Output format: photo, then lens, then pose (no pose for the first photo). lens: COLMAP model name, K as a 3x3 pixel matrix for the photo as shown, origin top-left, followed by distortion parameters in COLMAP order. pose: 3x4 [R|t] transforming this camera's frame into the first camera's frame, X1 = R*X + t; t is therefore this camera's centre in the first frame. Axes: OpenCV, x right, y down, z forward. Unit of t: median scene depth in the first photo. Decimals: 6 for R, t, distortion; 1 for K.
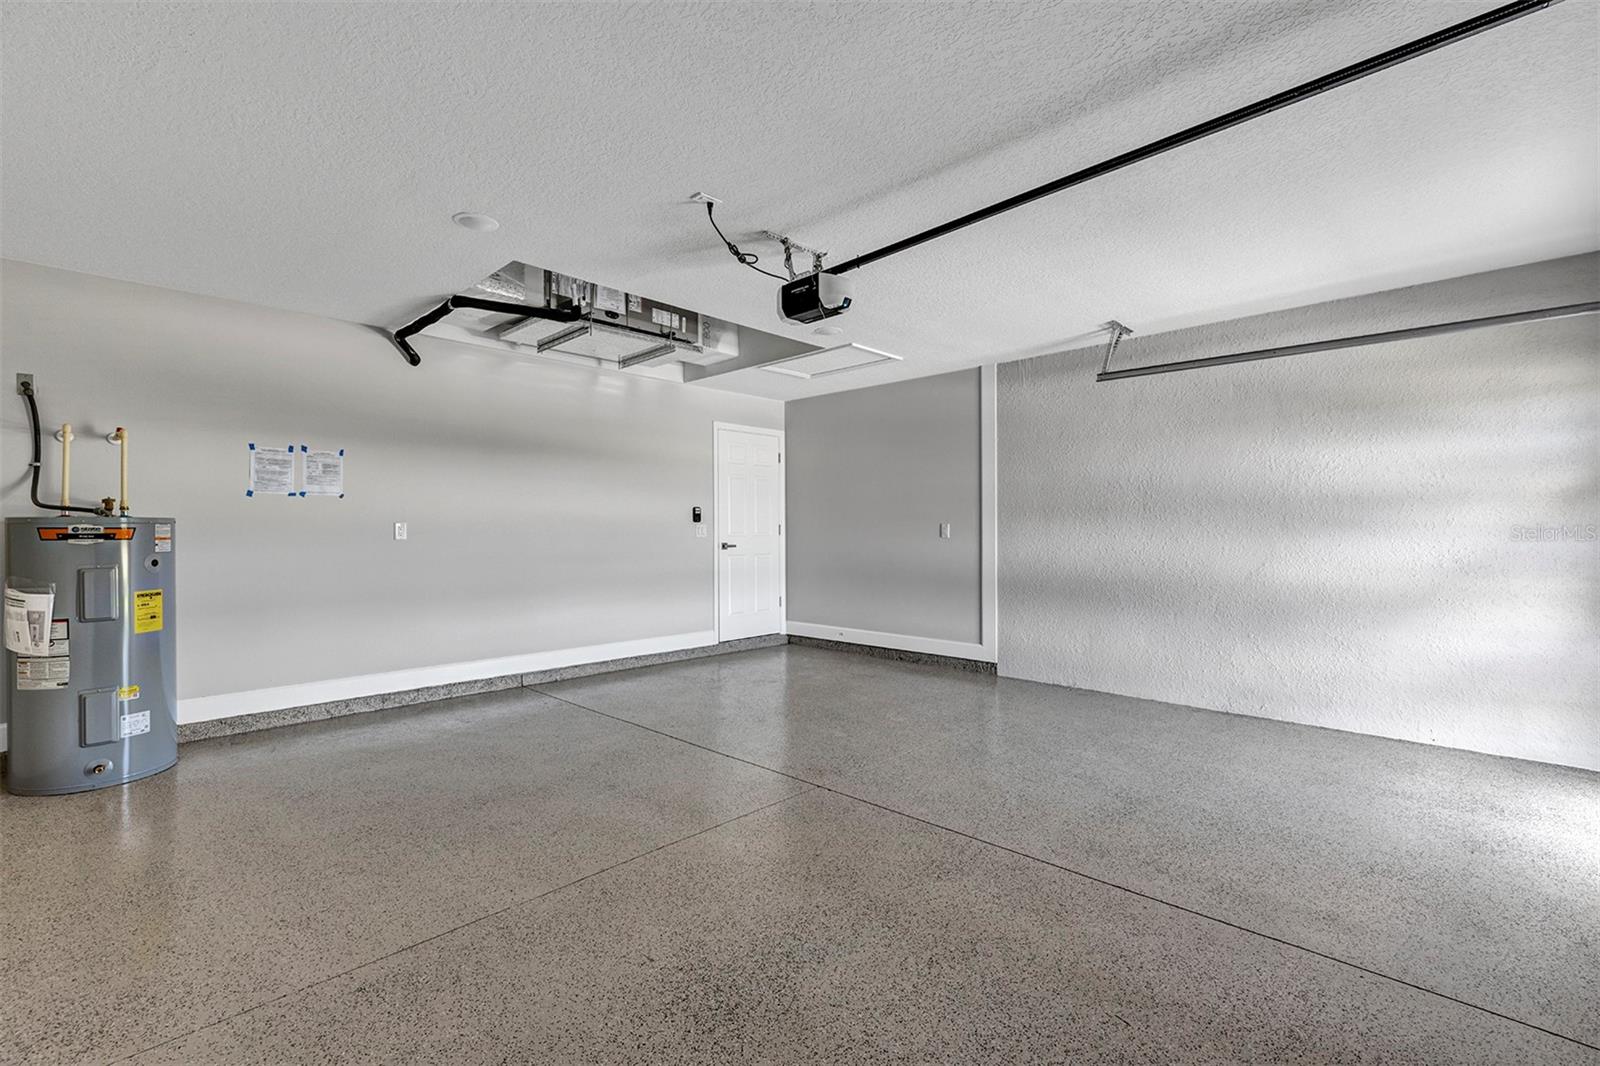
lens RADIAL K [[712.6, 0, 792.9], [0, 712.6, 532.8], [0, 0, 1]] dist [0.002104, 0.000597]
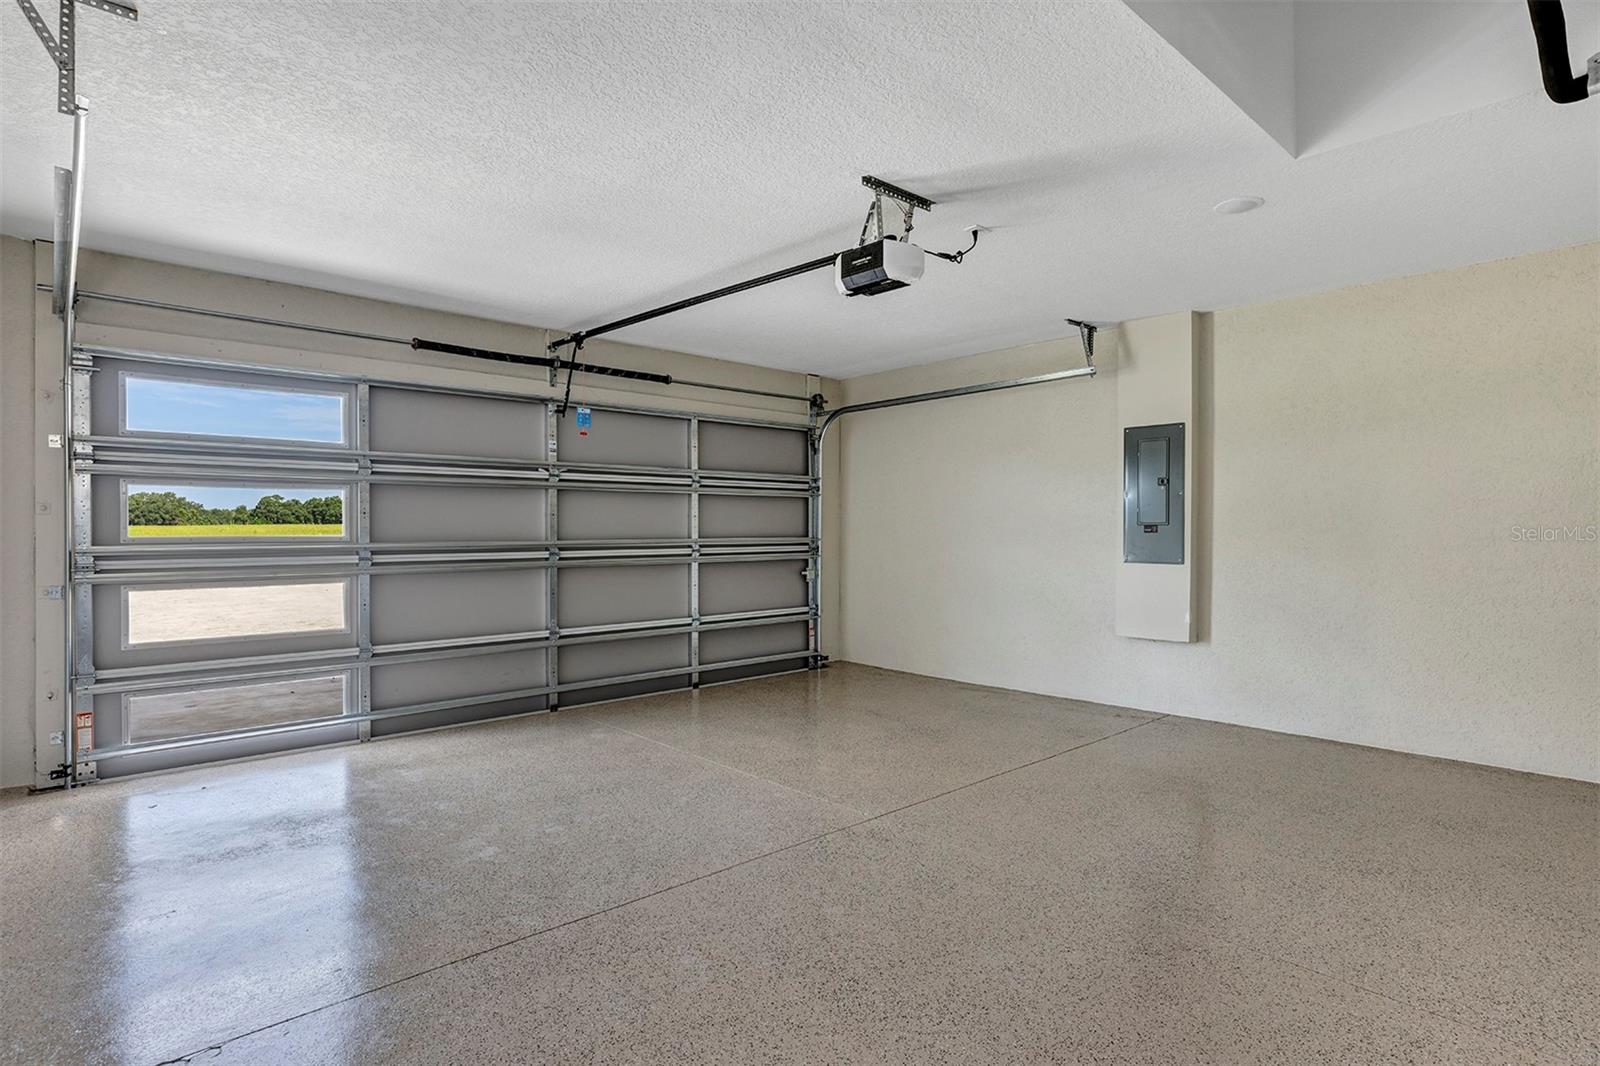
lens RADIAL K [[827.5, 0, 793.7], [0, 827.5, 528.7], [0, 0, 1]] dist [-0.001567, 0.000170]
pose [[-0.997688, 0.002368, 0.067920, 0.067576], [0.002640, 0.999989, 0.003908, -0.012046], [-0.067910, 0.004078, -0.997683, 2.046103]]
